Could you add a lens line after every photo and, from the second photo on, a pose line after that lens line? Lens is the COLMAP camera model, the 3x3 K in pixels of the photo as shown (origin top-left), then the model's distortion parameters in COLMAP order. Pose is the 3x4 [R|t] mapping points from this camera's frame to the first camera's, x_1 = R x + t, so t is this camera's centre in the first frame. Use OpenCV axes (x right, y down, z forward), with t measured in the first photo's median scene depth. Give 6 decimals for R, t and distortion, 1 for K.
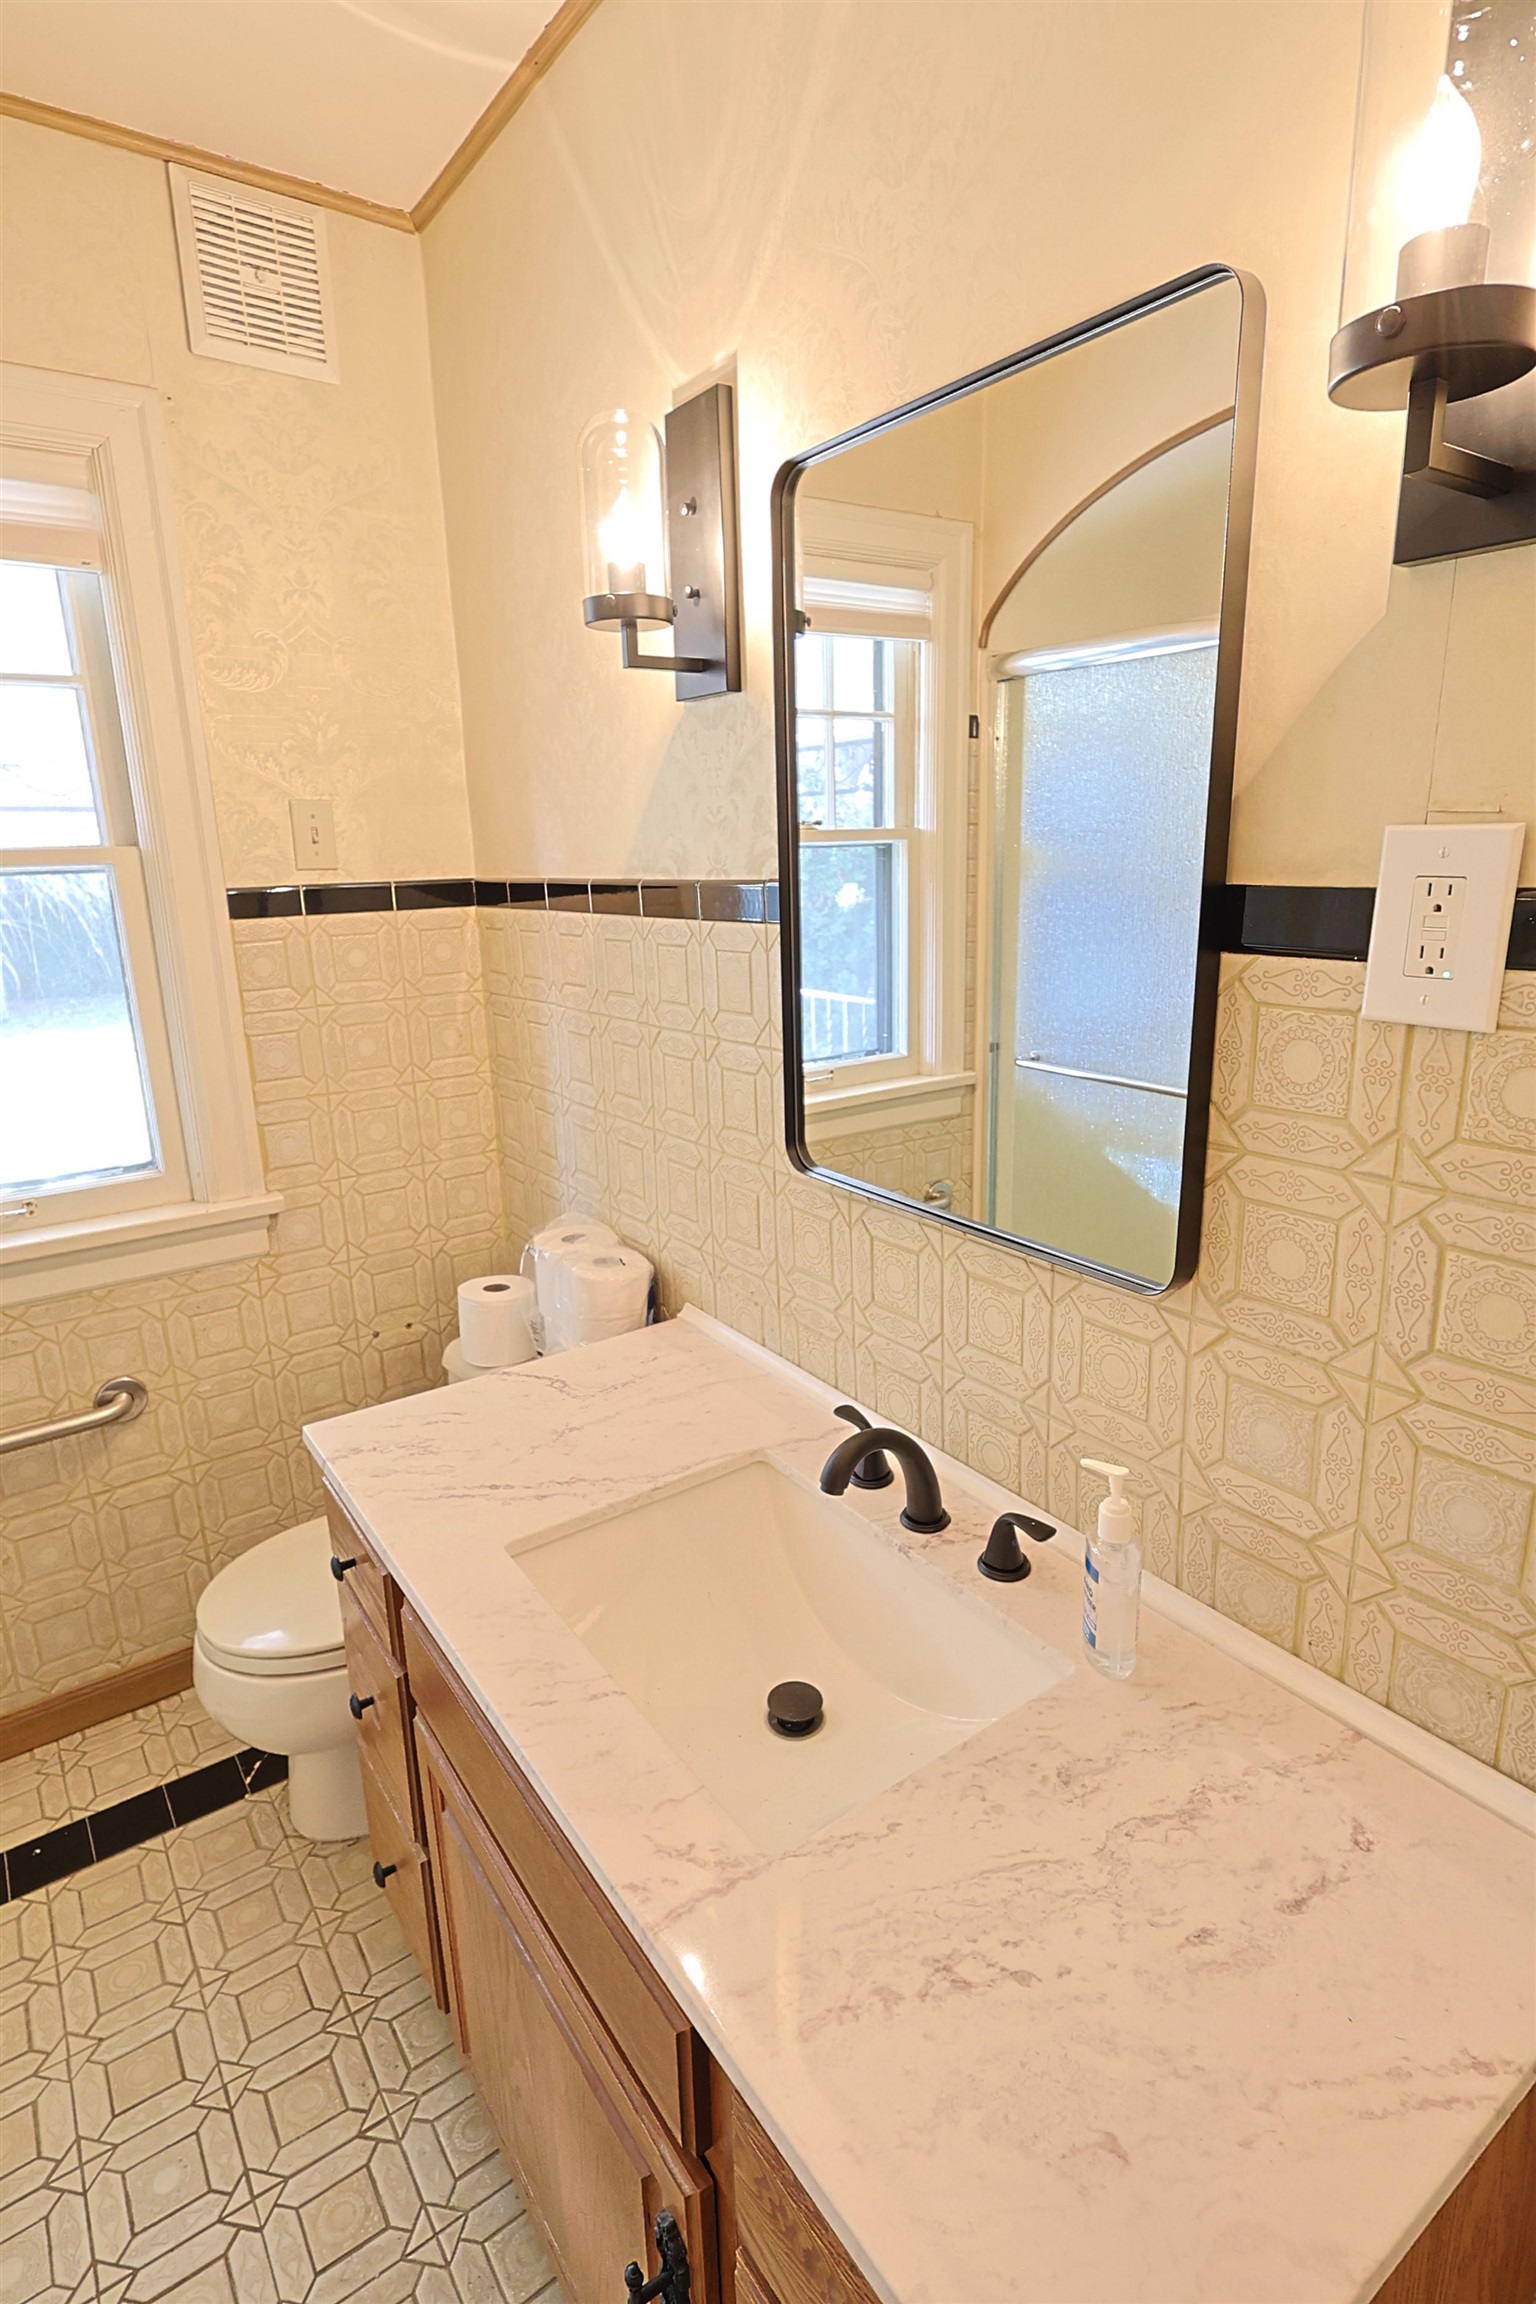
lens RADIAL K [[1172.1, 0, 781.0], [0, 1172.1, 1158.0], [0, 0, 1]] dist [-0.010017, 0.000337]
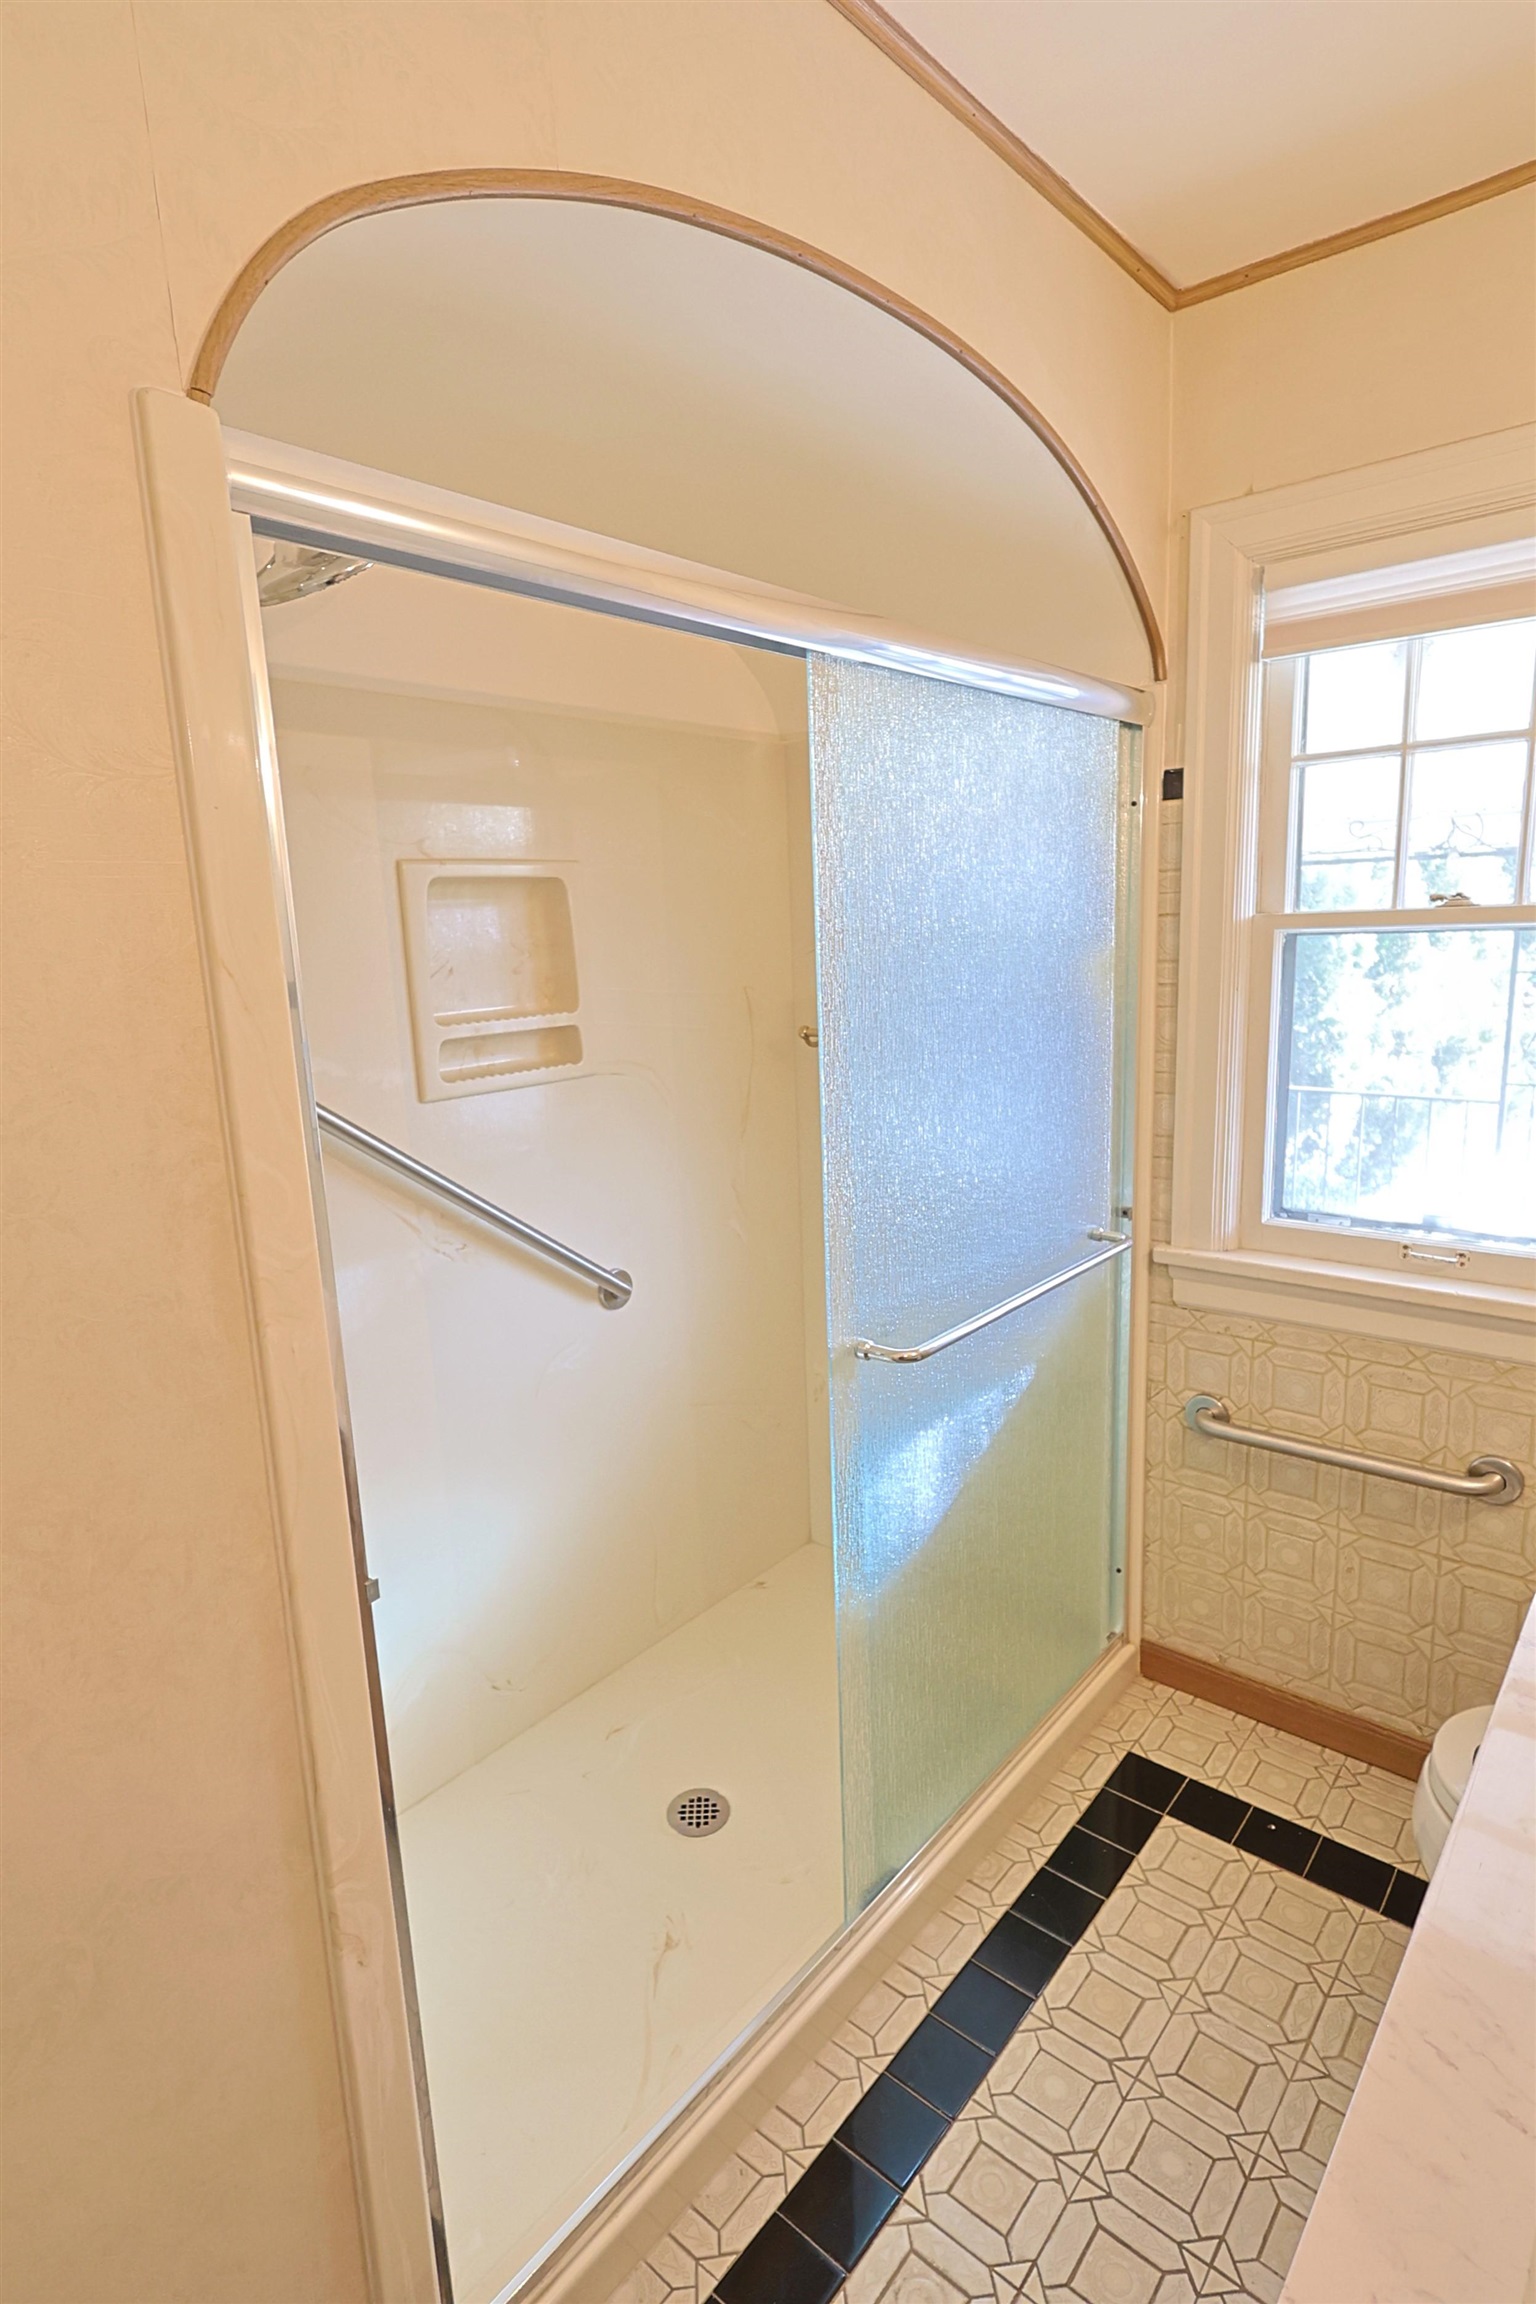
lens RADIAL K [[1172.1, 0, 781.0], [0, 1172.1, 1158.0], [0, 0, 1]] dist [-0.010017, 0.000337]
pose [[0.236462, 0.196271, -0.951611, 0.157977], [-0.226610, 0.963517, 0.142417, -0.051933], [0.944846, 0.181969, 0.272312, 0.157852]]
